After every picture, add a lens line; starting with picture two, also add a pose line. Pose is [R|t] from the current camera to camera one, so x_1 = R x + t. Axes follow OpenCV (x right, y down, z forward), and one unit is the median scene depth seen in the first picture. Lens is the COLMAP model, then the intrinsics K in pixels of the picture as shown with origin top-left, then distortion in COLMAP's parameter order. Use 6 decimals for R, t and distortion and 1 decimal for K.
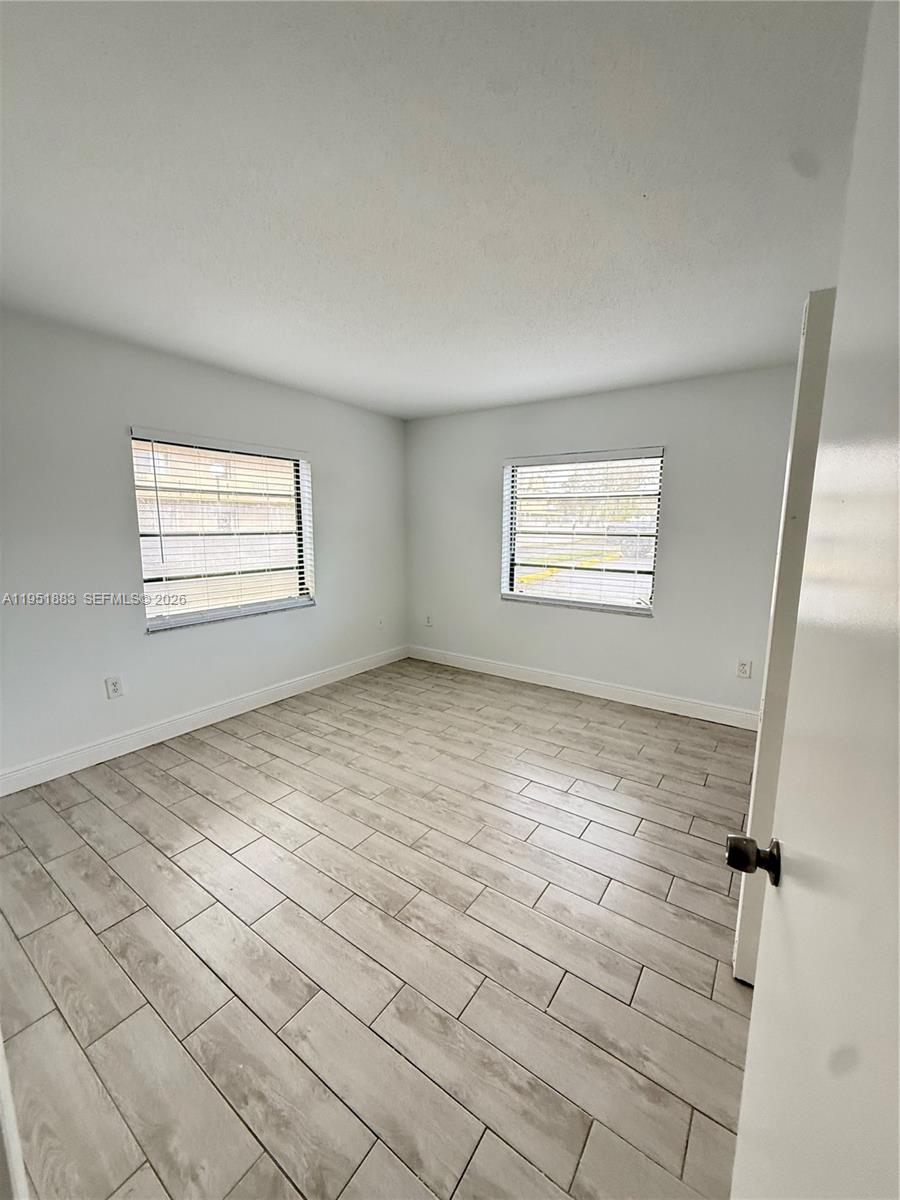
lens RADIAL K [[477.8, 0, 447.4], [0, 477.8, 593.1], [0, 0, 1]] dist [-0.000215, 0.000548]
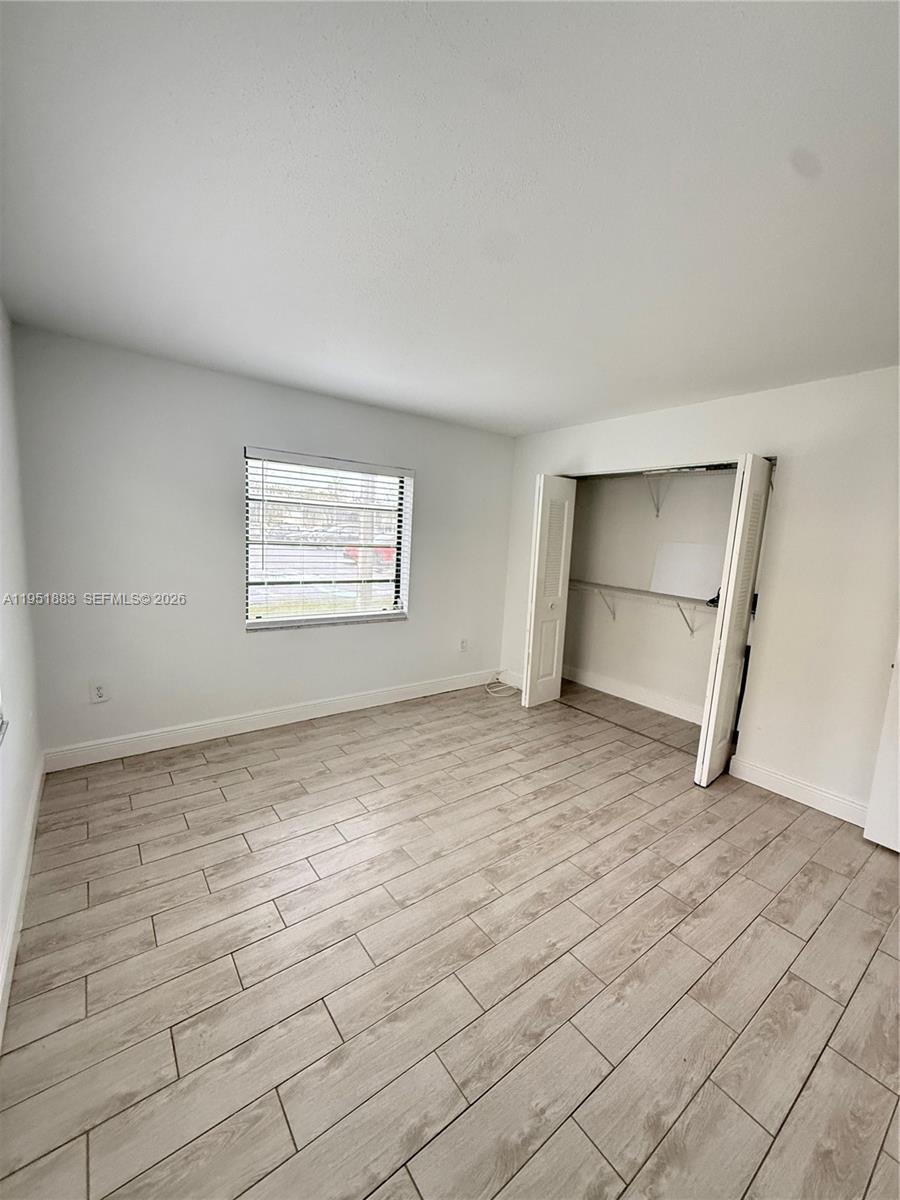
lens RADIAL K [[477.8, 0, 451.8], [0, 477.8, 595.0], [0, 0, 1]] dist [-0.000215, 0.000548]
pose [[0.305653, -0.113191, 0.945391, -0.625808], [0.093982, 0.991646, 0.088344, -0.101475], [-0.947493, 0.061847, 0.313738, 0.565675]]
